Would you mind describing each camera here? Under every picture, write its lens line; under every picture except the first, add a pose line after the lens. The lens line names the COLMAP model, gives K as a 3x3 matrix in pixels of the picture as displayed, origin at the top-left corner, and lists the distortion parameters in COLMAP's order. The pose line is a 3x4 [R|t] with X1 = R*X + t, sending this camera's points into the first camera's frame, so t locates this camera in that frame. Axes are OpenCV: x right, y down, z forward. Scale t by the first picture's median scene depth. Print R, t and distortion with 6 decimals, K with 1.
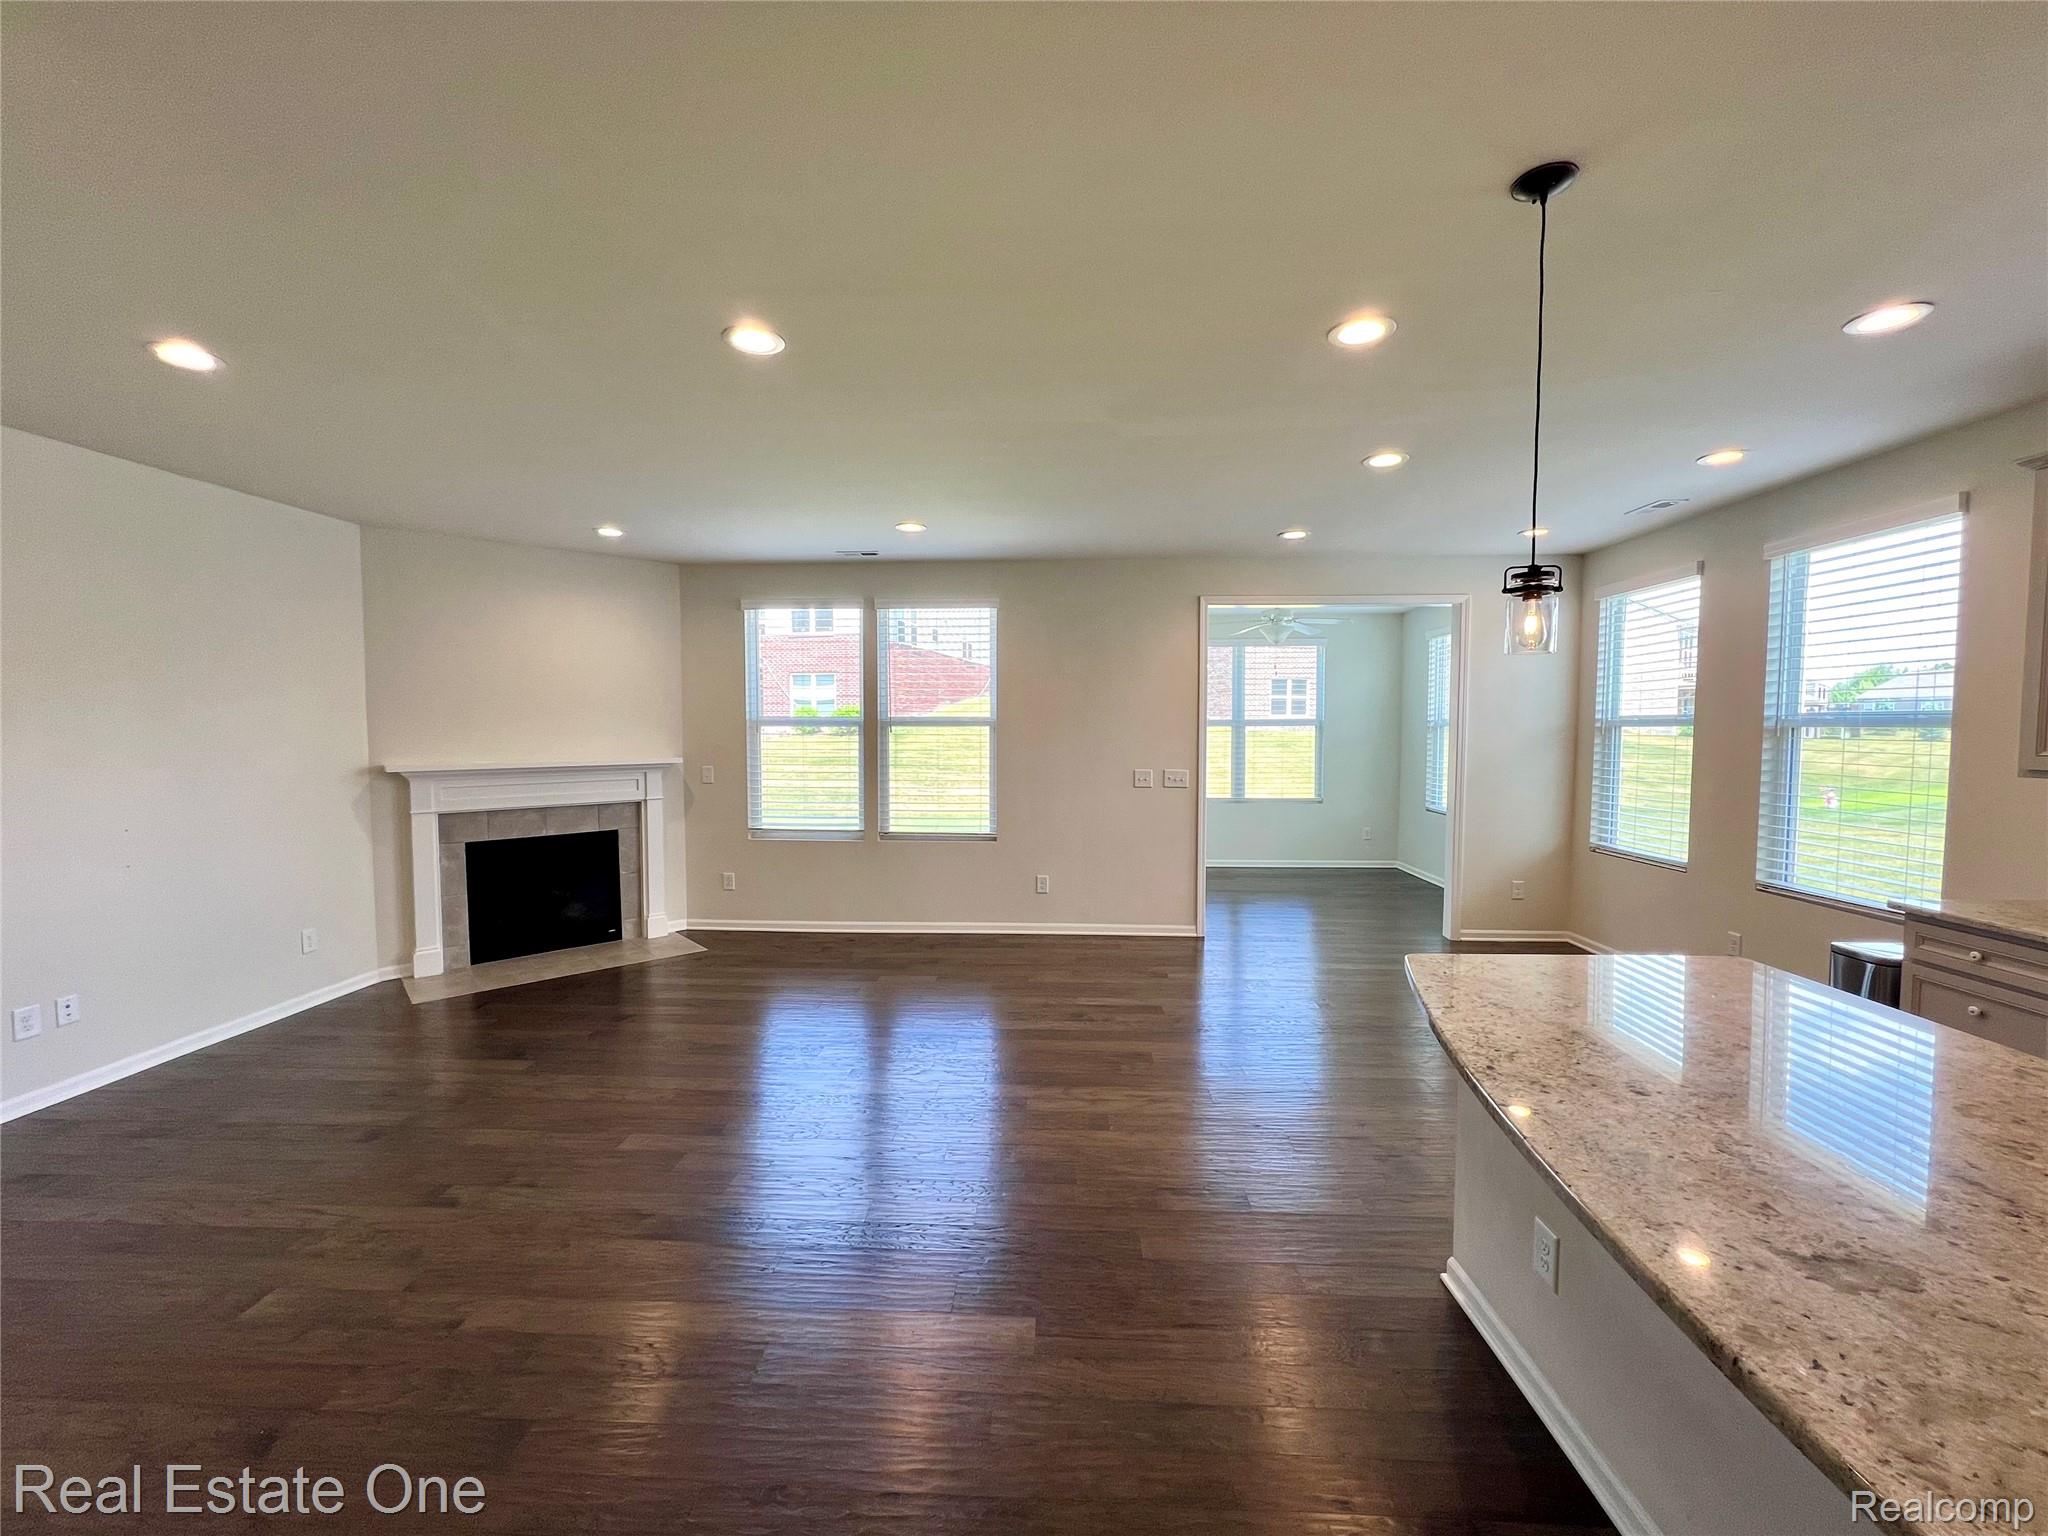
lens RADIAL K [[816.3, 0, 1021.5], [0, 816.3, 771.3], [0, 0, 1]] dist [-0.004185, 0.001099]
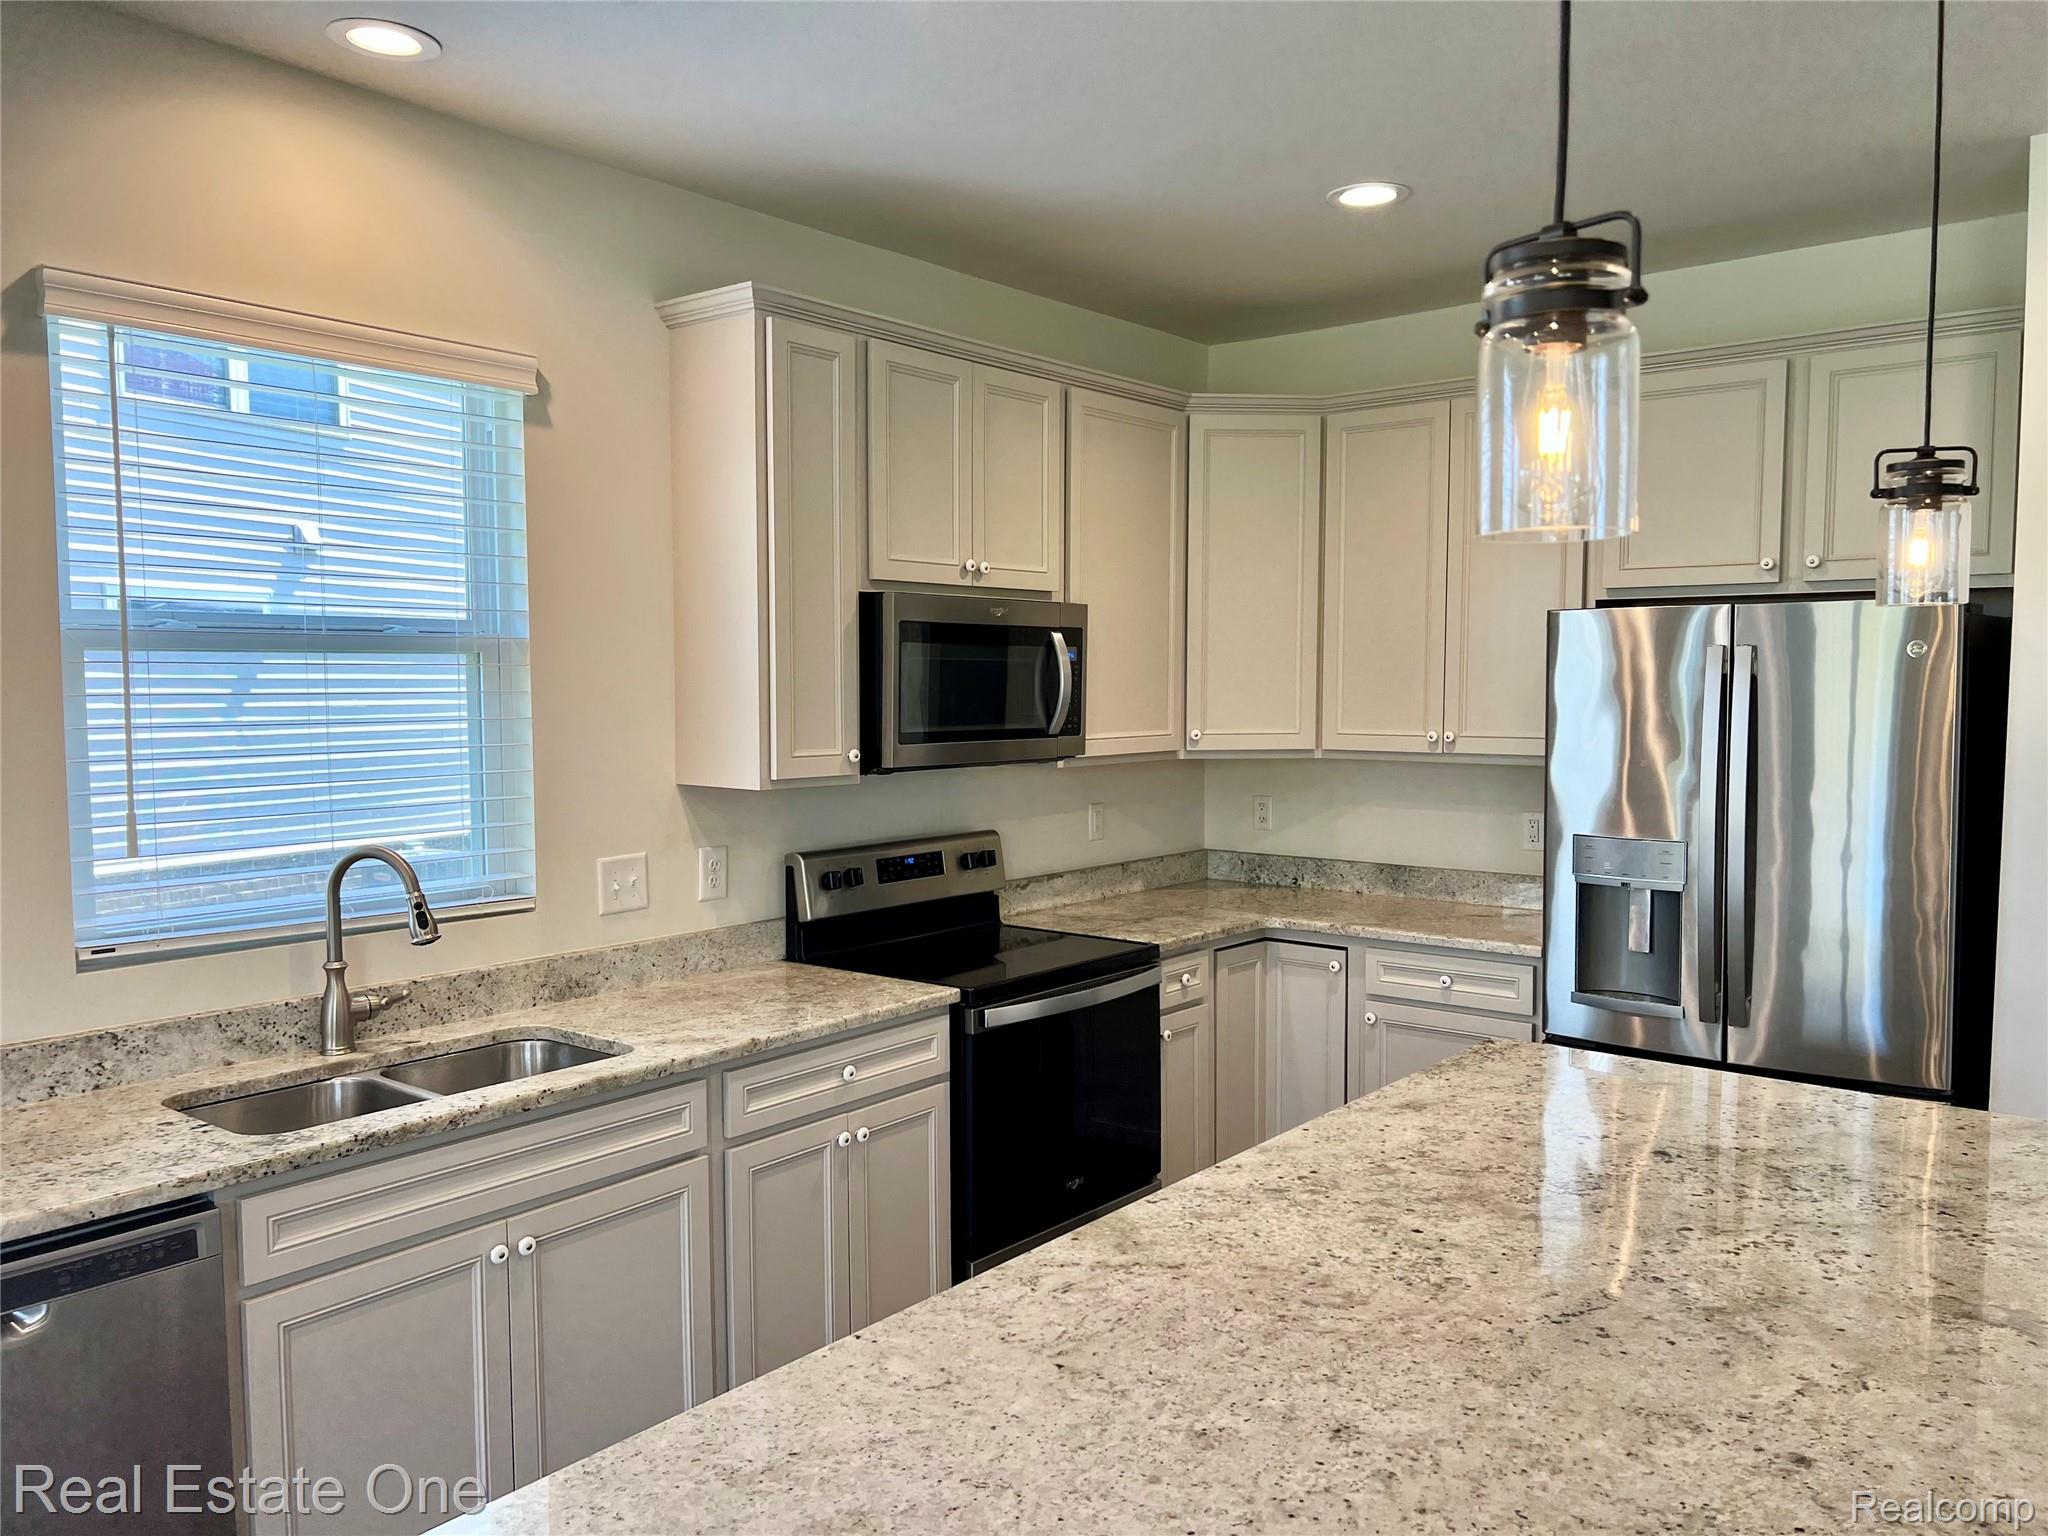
lens RADIAL K [[1540.6, 0, 1039.8], [0, 1540.6, 779.9], [0, 0, 1]] dist [0.059812, -0.070237]
pose [[-0.811479, -0.035937, 0.583275, 0.172504], [0.036181, 0.993103, 0.111525, -0.048991], [-0.583260, 0.111604, -0.804582, 0.597829]]
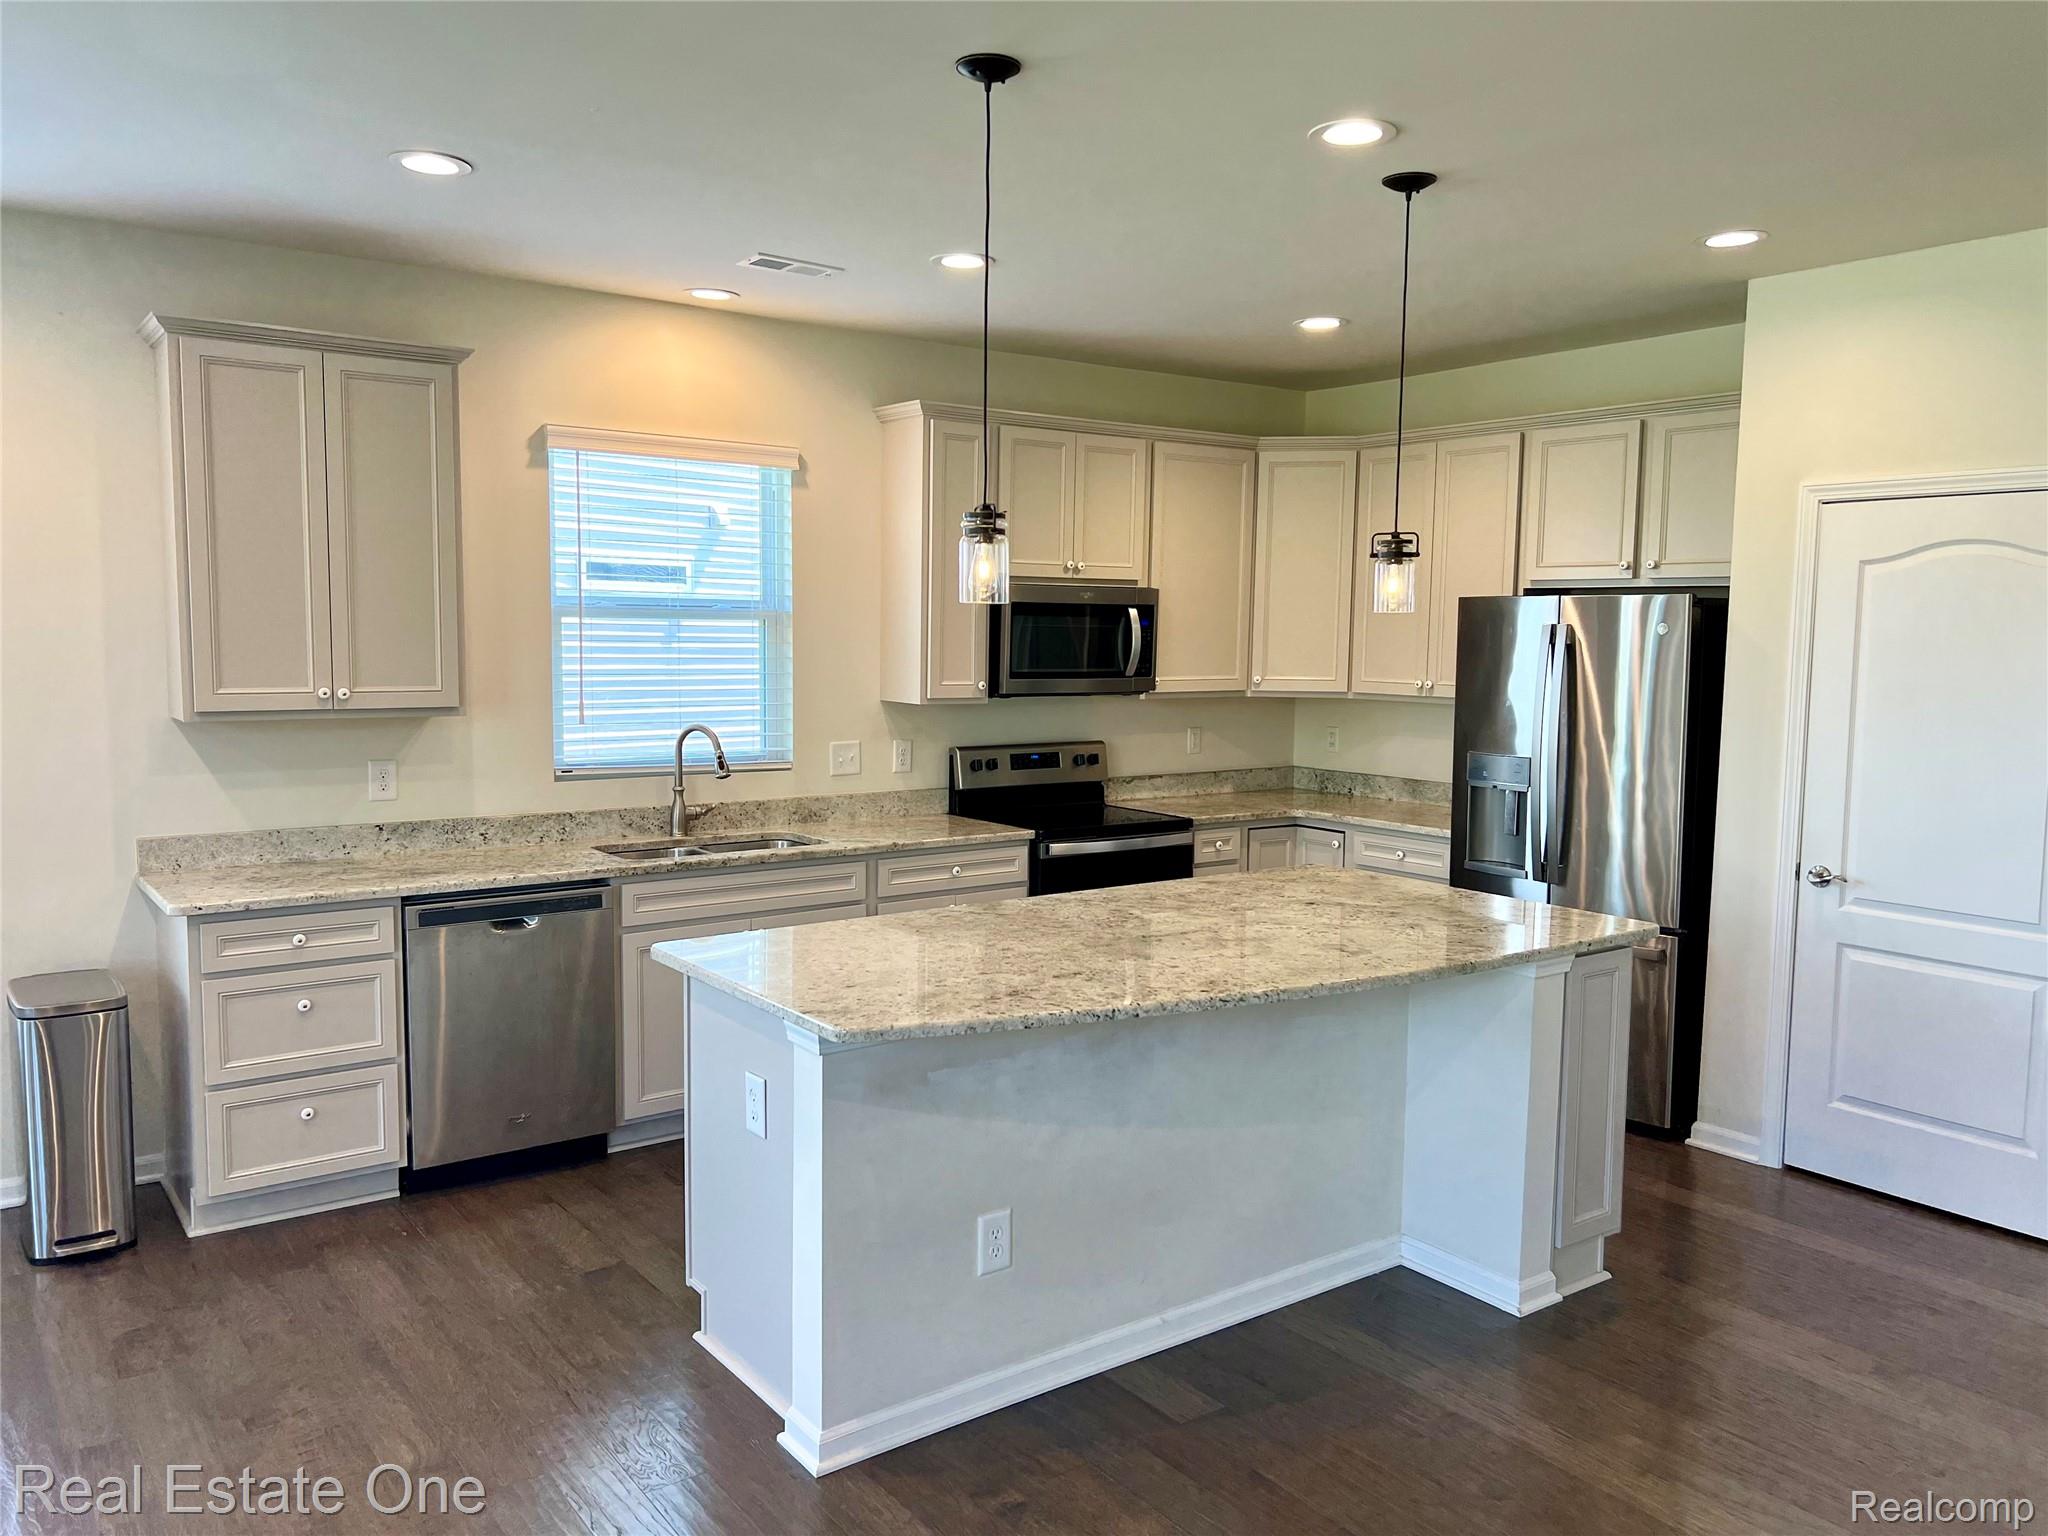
lens RADIAL K [[1540.6, 0, 1020.8], [0, 1540.6, 757.0], [0, 0, 1]] dist [0.059812, -0.070237]
pose [[-0.631826, -0.072910, 0.771674, -0.276983], [0.031846, 0.992284, 0.119829, -0.068391], [-0.774456, 0.100286, -0.624628, 0.784605]]
